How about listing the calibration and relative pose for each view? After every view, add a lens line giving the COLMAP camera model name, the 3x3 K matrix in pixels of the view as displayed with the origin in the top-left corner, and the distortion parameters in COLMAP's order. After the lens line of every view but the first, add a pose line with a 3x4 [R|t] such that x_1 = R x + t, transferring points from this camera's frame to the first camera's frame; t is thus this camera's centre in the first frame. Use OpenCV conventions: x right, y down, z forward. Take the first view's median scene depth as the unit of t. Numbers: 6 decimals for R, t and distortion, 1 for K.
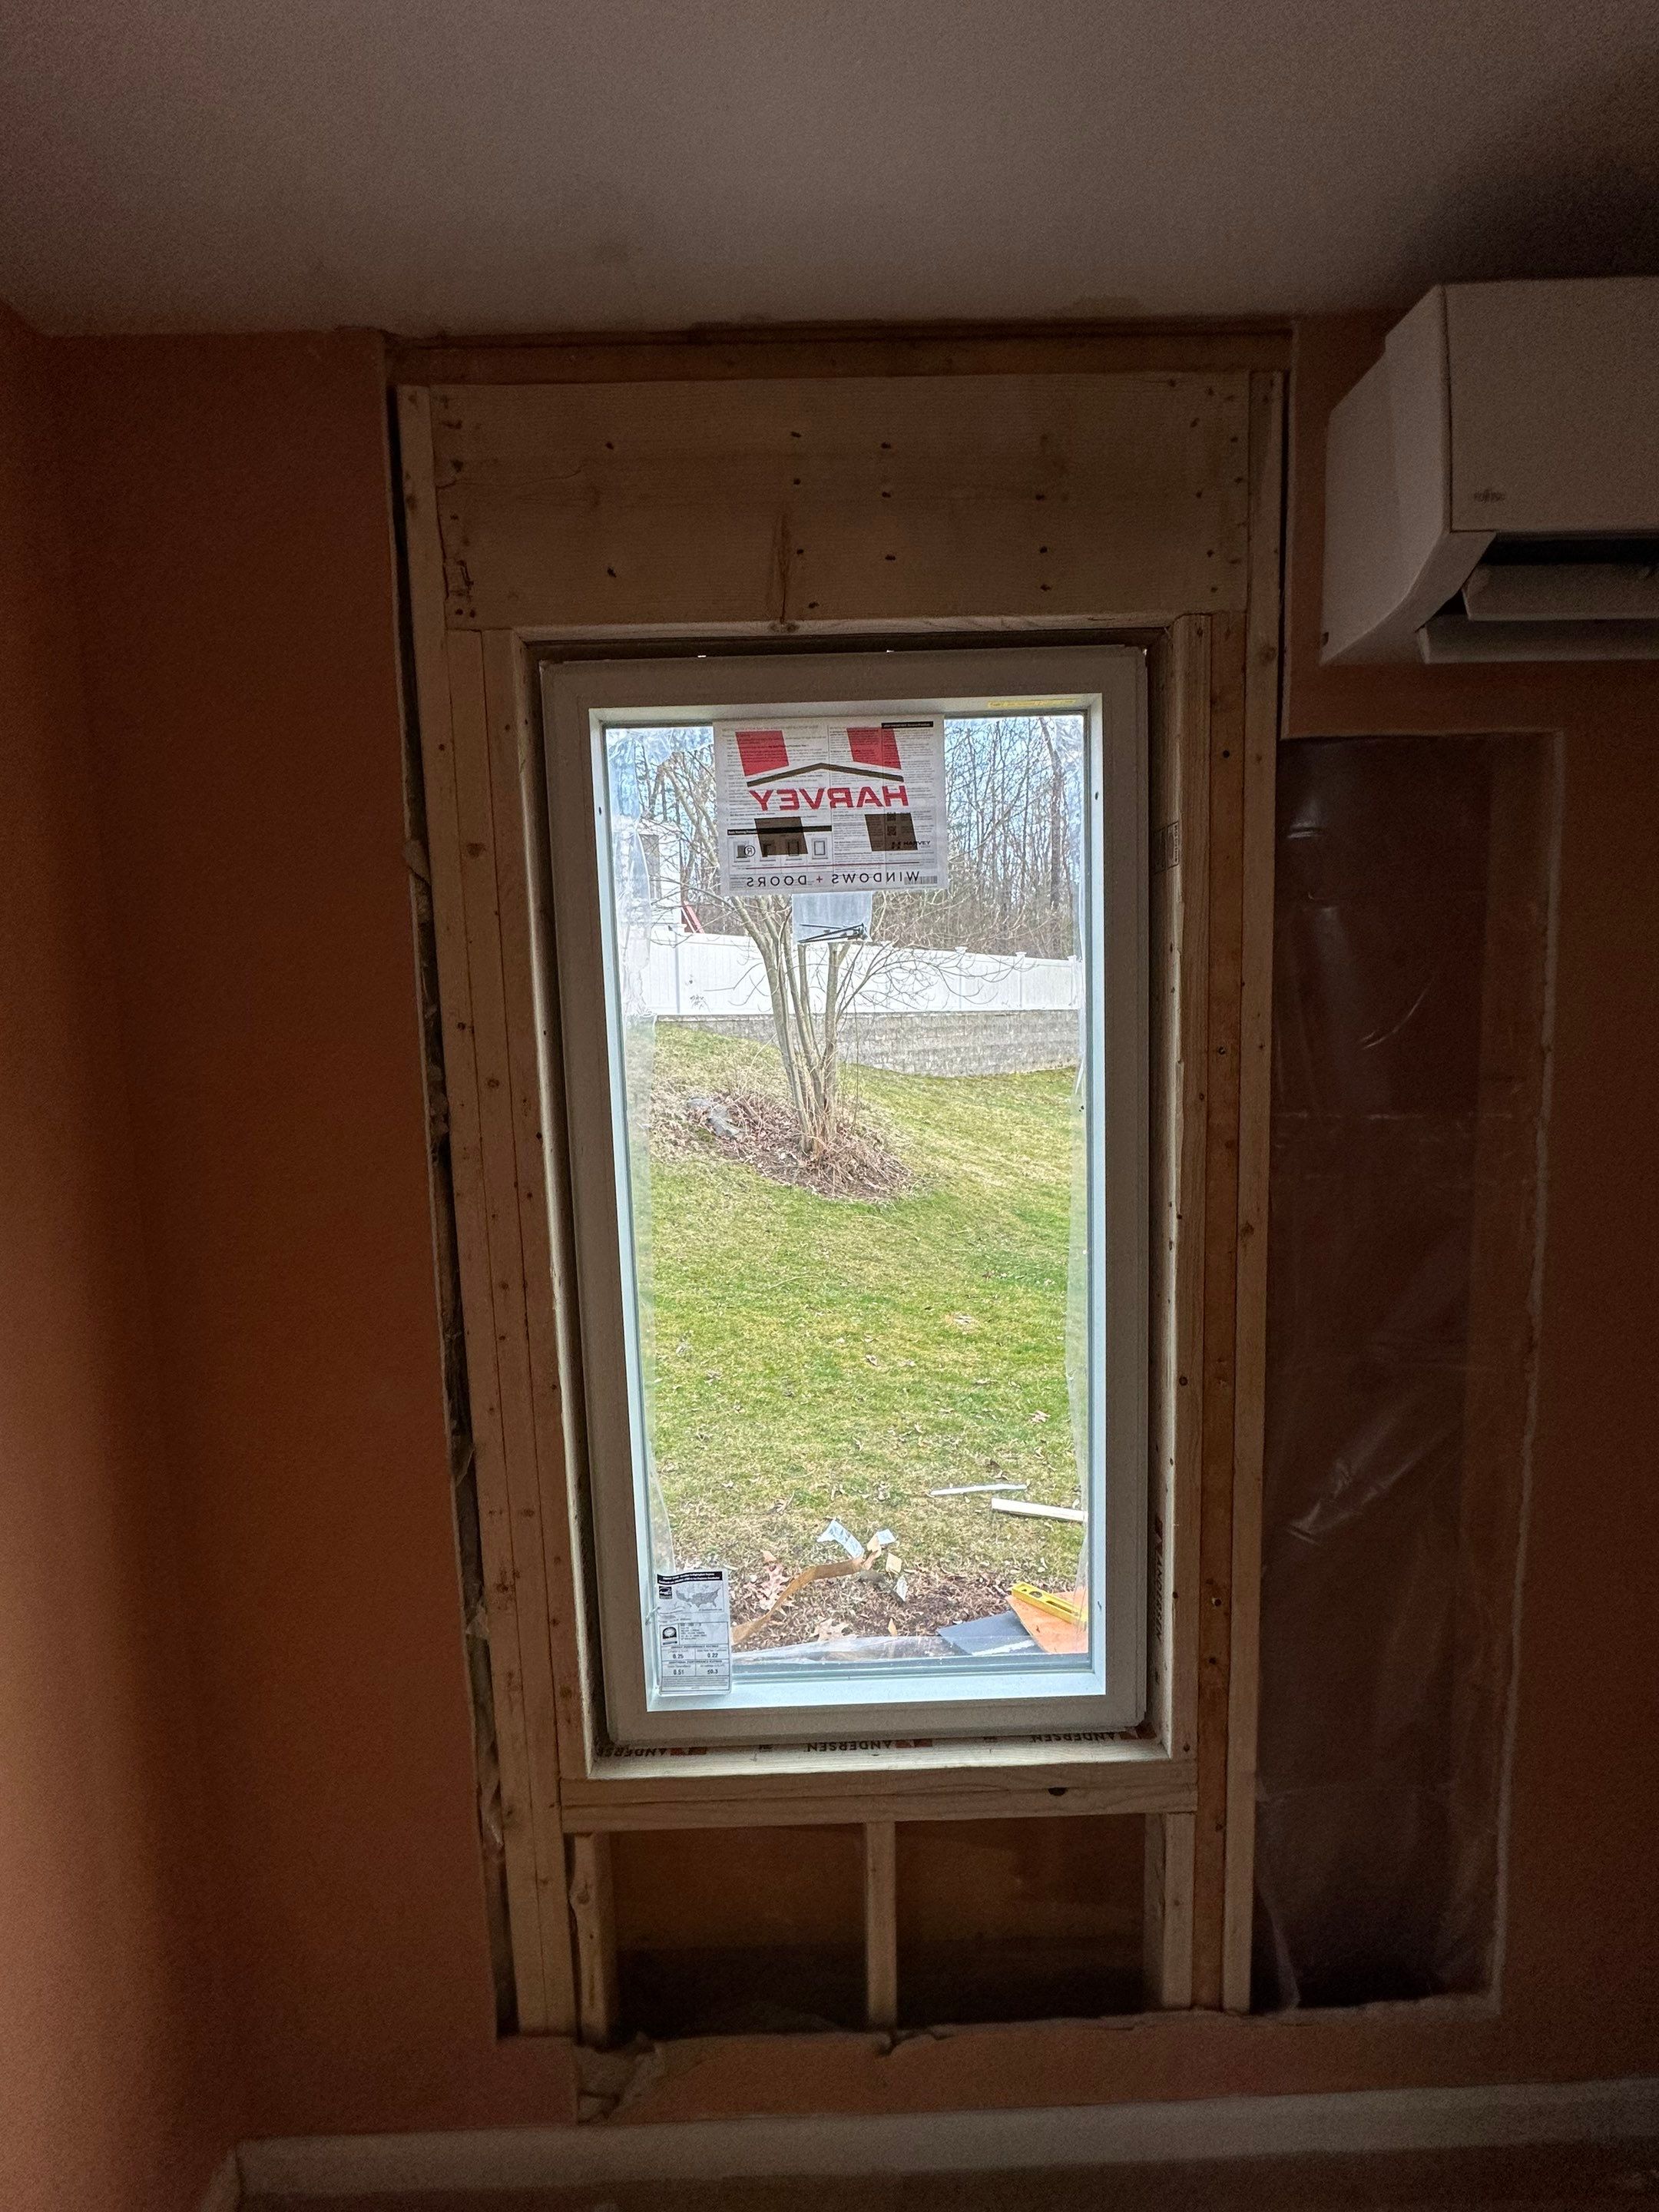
lens RADIAL K [[1514.0, 0, 838.1], [0, 1514.0, 1158.6], [0, 0, 1]] dist [0.011039, 0.003917]
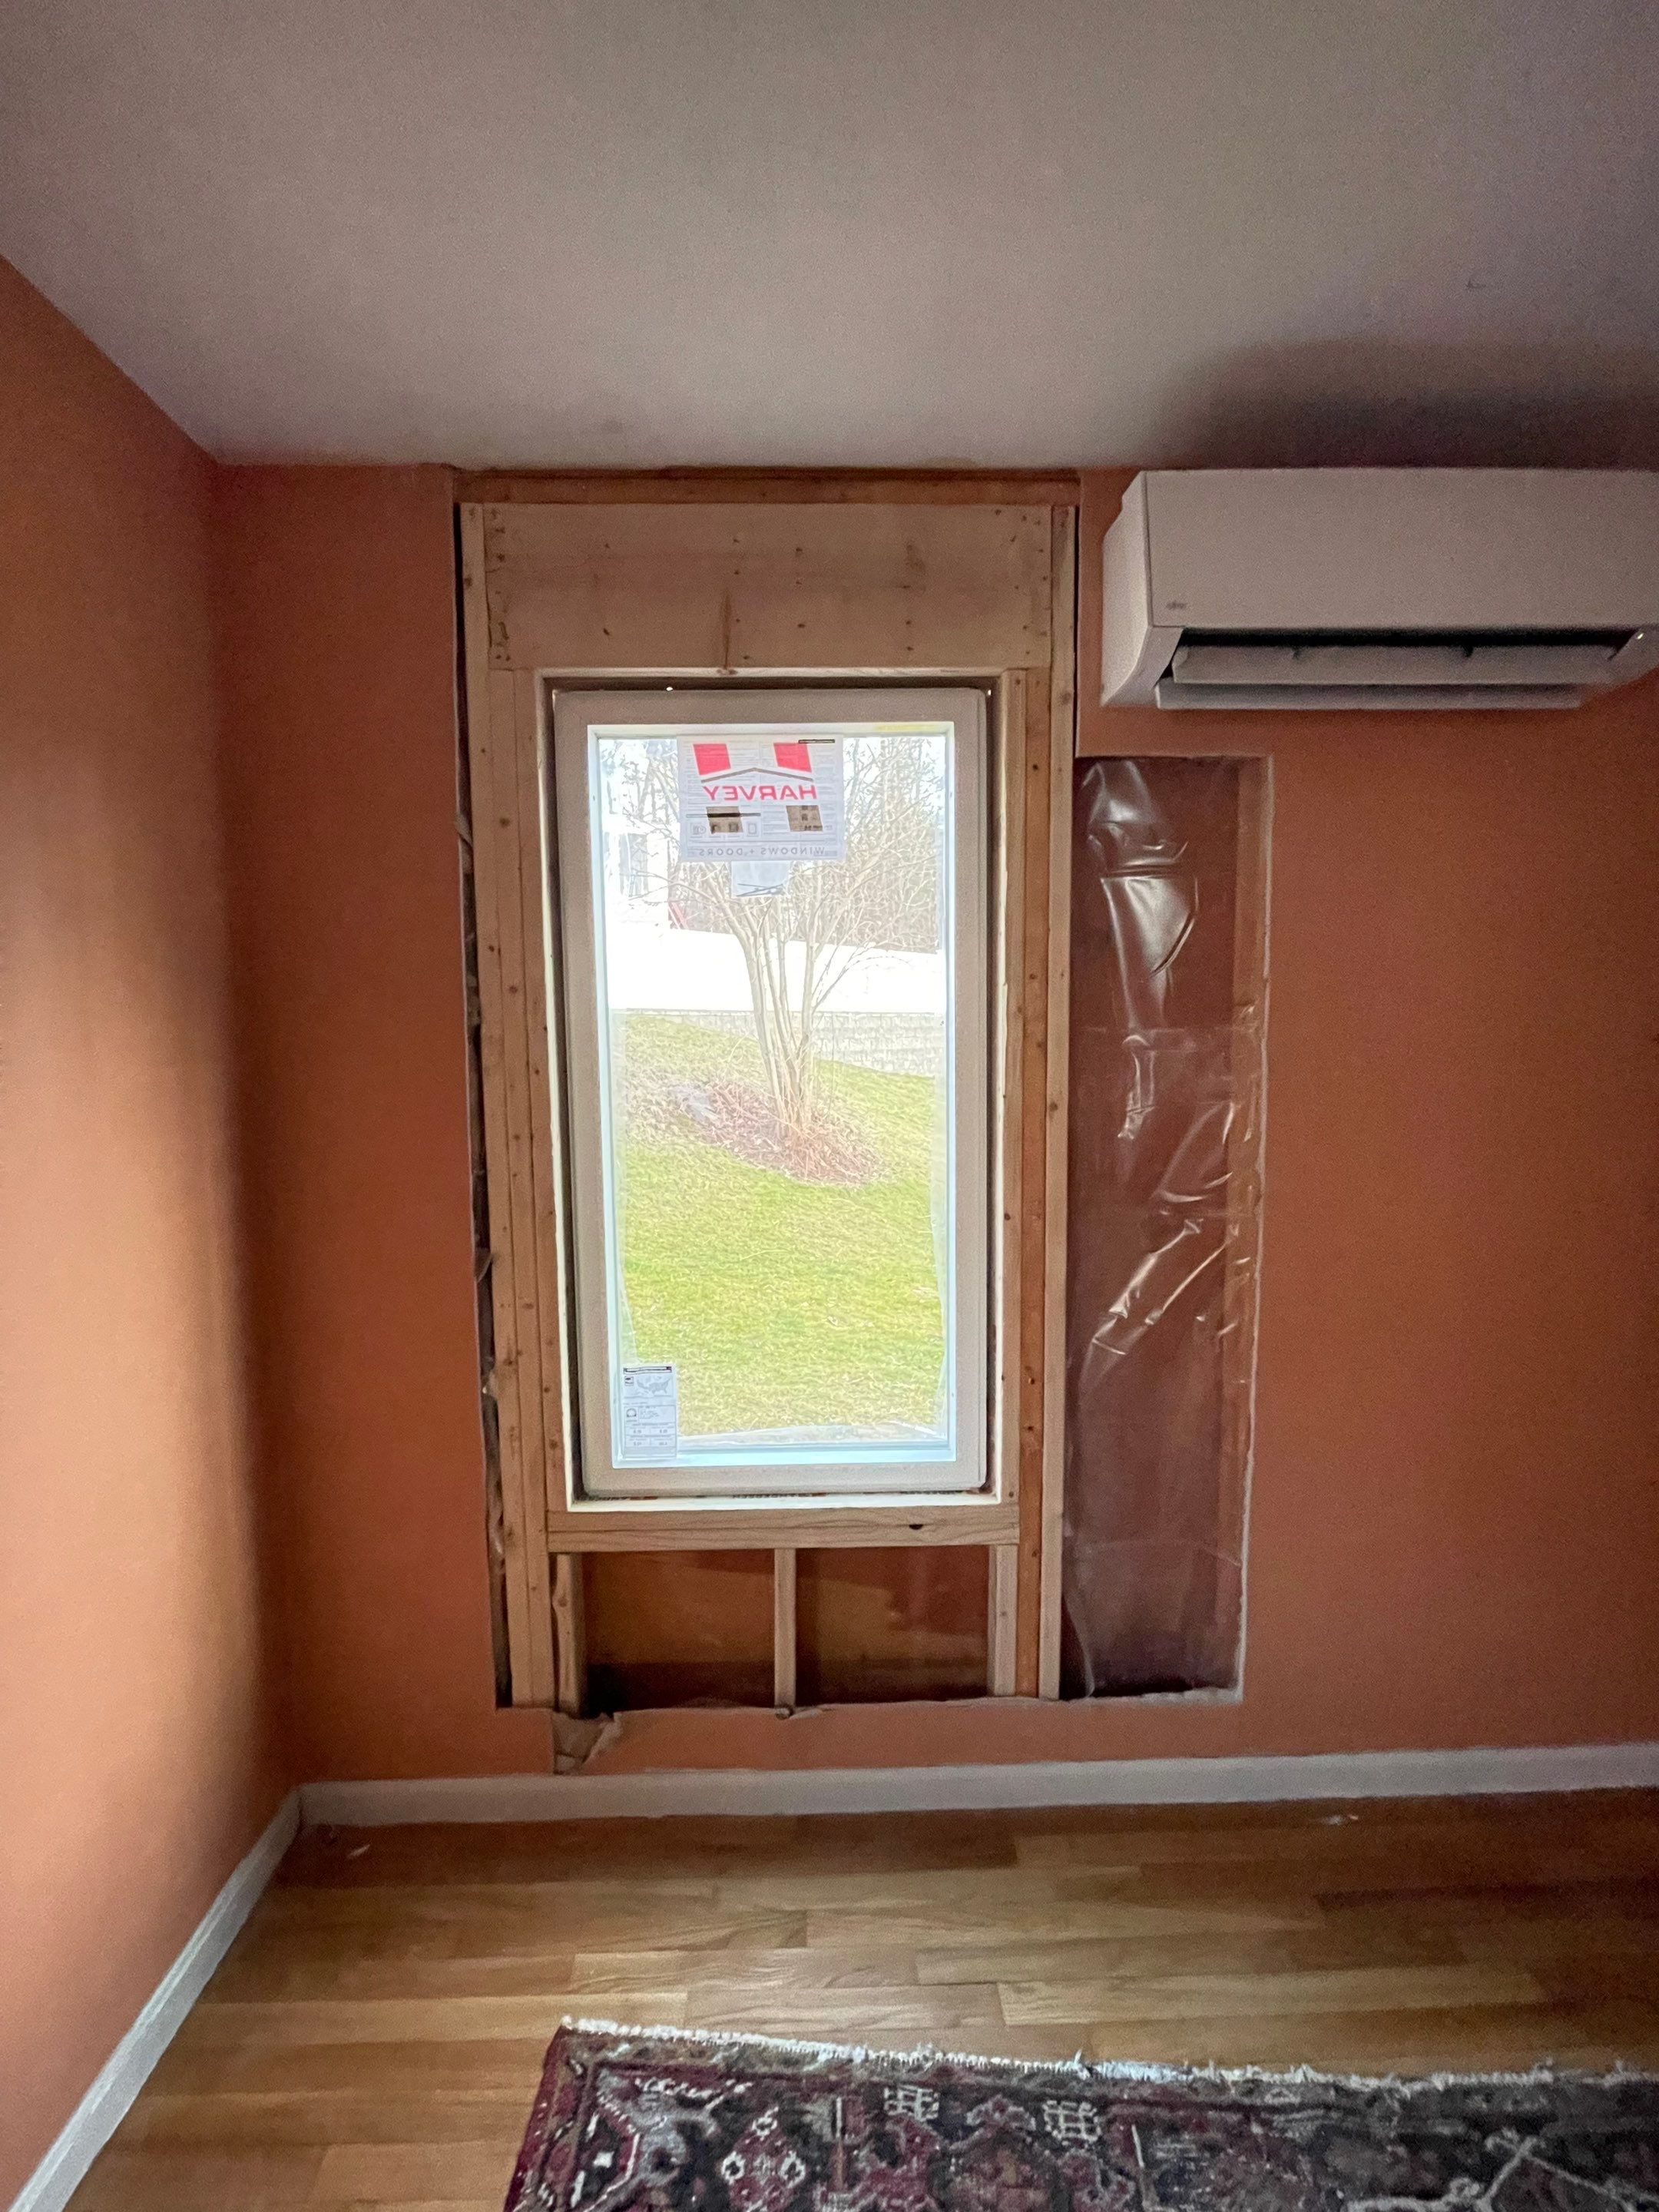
lens RADIAL K [[1523.1, 0, 837.9], [0, 1523.1, 1115.7], [0, 0, 1]] dist [0.016834, -0.016135]
pose [[0.999774, 0.018719, 0.010043, 0.054260], [-0.018392, 0.999328, -0.031703, 0.095096], [-0.010629, 0.031511, 0.999447, -0.365105]]
